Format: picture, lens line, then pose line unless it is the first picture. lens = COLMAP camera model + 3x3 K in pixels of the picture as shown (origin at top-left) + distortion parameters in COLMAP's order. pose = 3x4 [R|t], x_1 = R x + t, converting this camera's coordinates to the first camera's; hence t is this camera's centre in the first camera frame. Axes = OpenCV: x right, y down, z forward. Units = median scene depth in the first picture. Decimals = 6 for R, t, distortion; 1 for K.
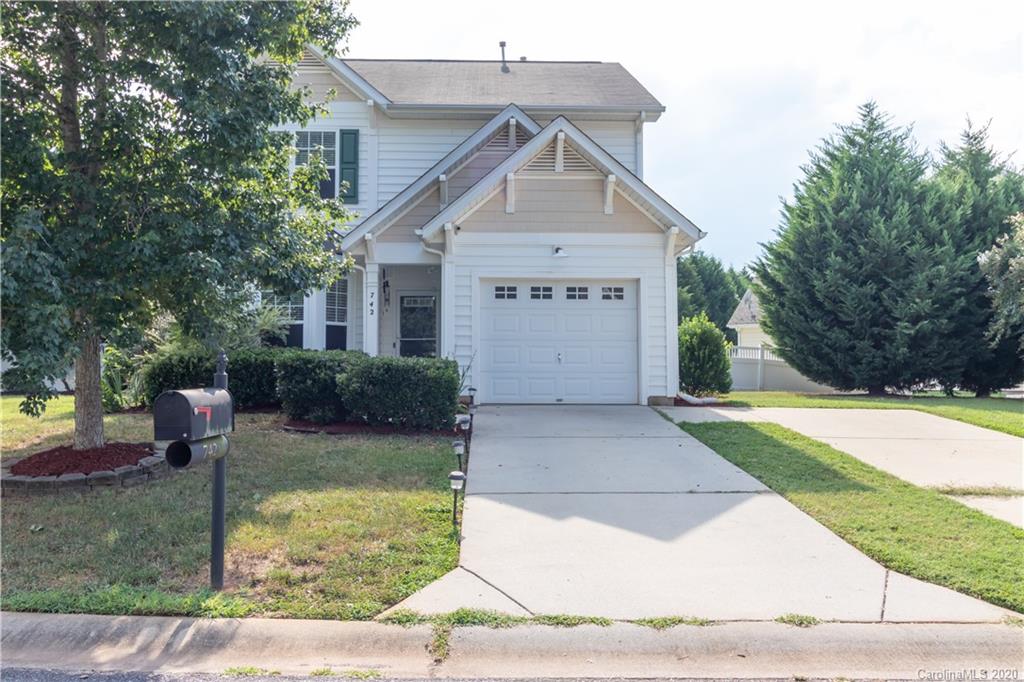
lens RADIAL K [[788.4, 0, 506.3], [0, 788.4, 340.7], [0, 0, 1]] dist [-0.004056, 0.000051]
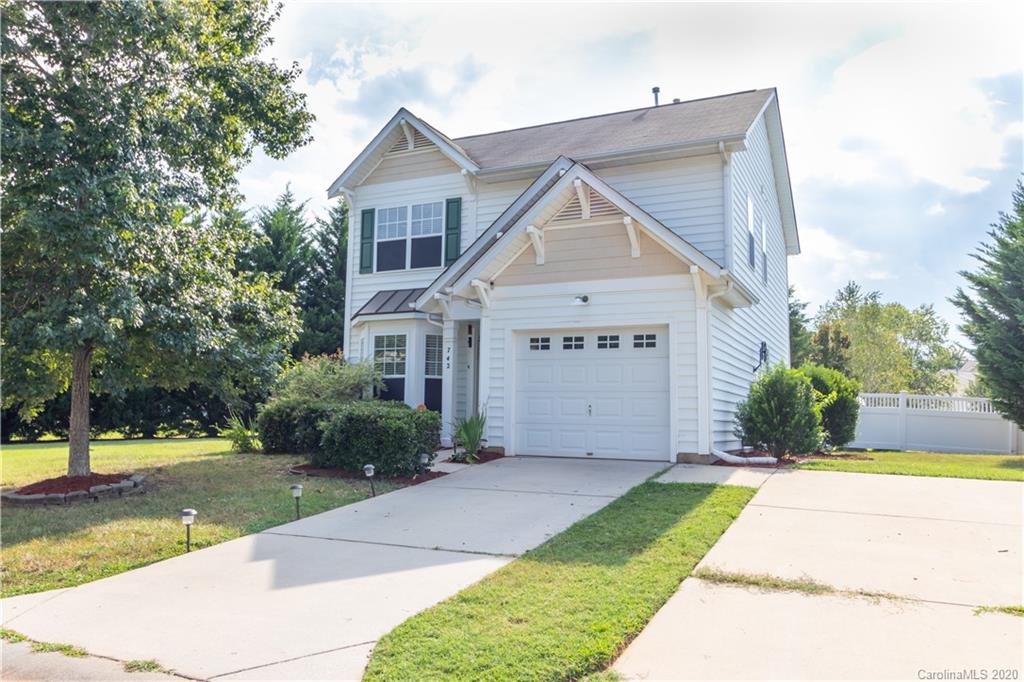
lens RADIAL K [[788.4, 0, 505.6], [0, 788.4, 338.1], [0, 0, 1]] dist [-0.004056, 0.000051]
pose [[0.885959, -0.036159, -0.462351, 0.422913], [0.004341, 0.997559, -0.069699, 0.001264], [0.463742, 0.059743, 0.883953, 0.095076]]
